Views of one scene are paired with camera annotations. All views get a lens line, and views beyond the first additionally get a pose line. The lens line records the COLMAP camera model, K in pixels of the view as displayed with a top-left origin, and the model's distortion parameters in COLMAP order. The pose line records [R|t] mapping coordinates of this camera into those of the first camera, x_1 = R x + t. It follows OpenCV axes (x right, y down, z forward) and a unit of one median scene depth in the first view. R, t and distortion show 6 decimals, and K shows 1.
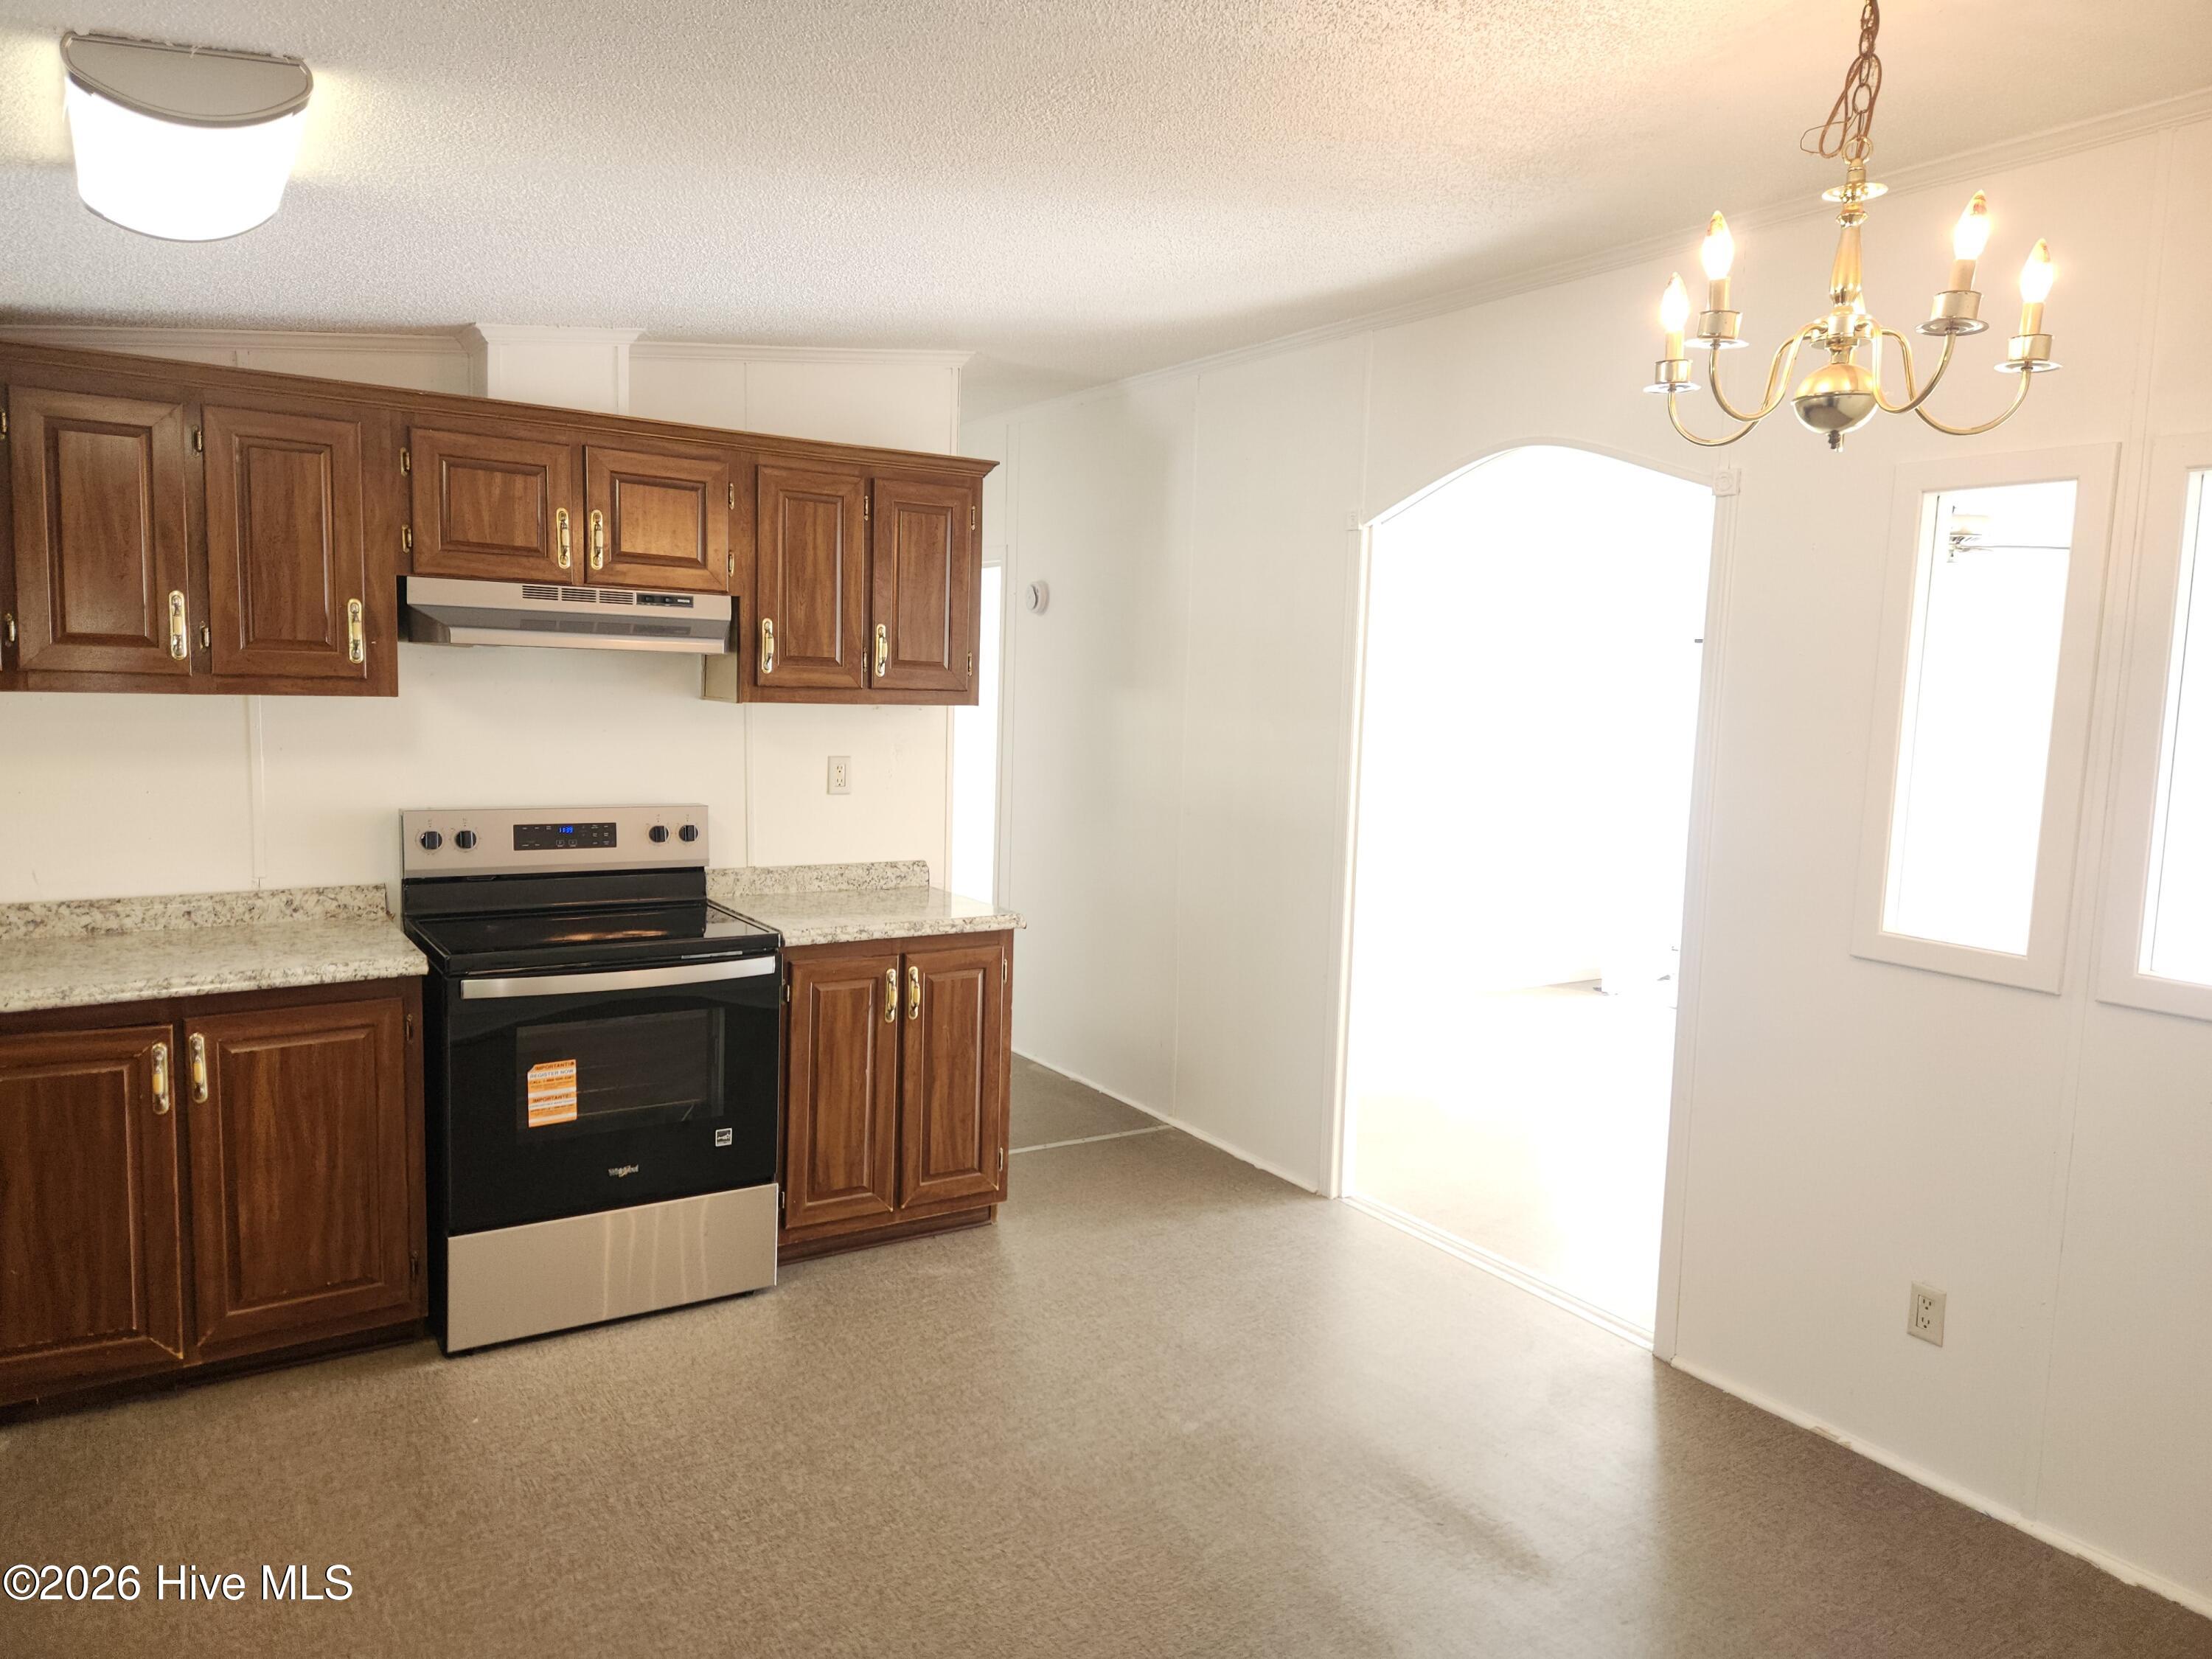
lens RADIAL K [[1470.4, 0, 1098.9], [0, 1470.4, 834.1], [0, 0, 1]] dist [0.081965, -0.070267]
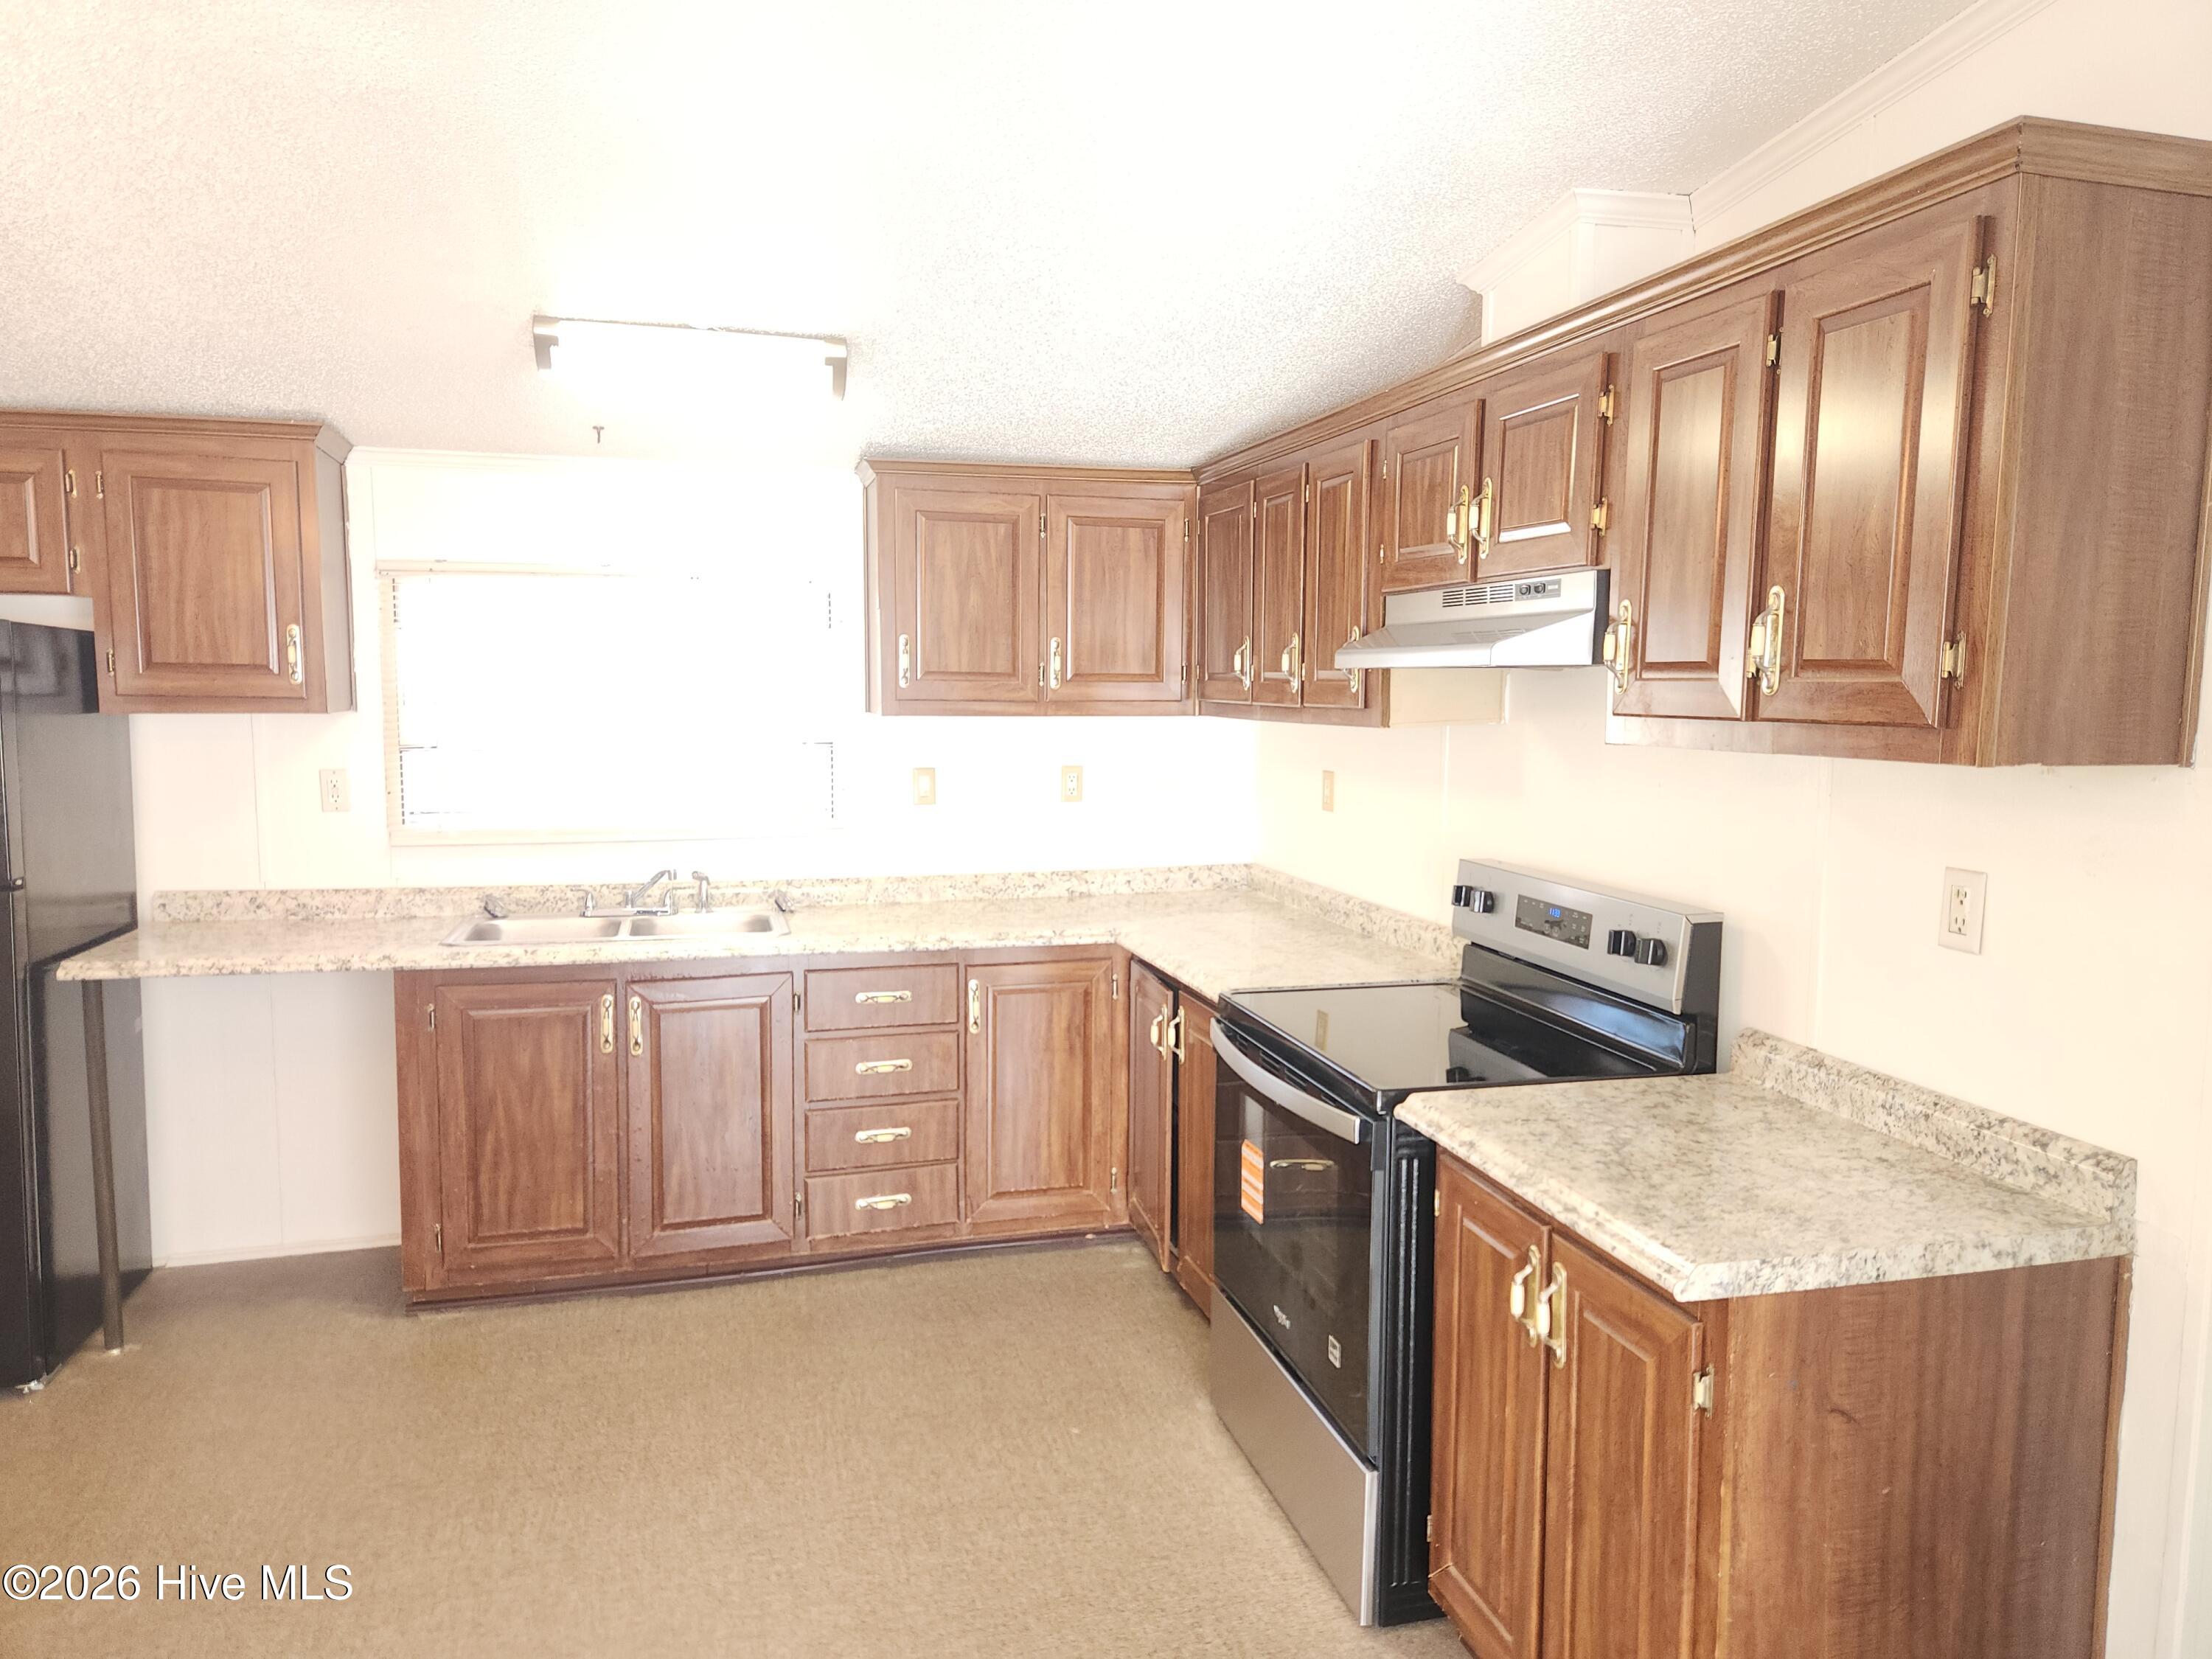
lens RADIAL K [[1473.7, 0, 1105.1], [0, 1473.7, 824.8], [0, 0, 1]] dist [0.090431, -0.076229]
pose [[-0.304020, 0.062244, -0.950630, 0.411659], [-0.117716, 0.987762, 0.102321, -0.095715], [0.945365, 0.143012, -0.292972, 1.005854]]
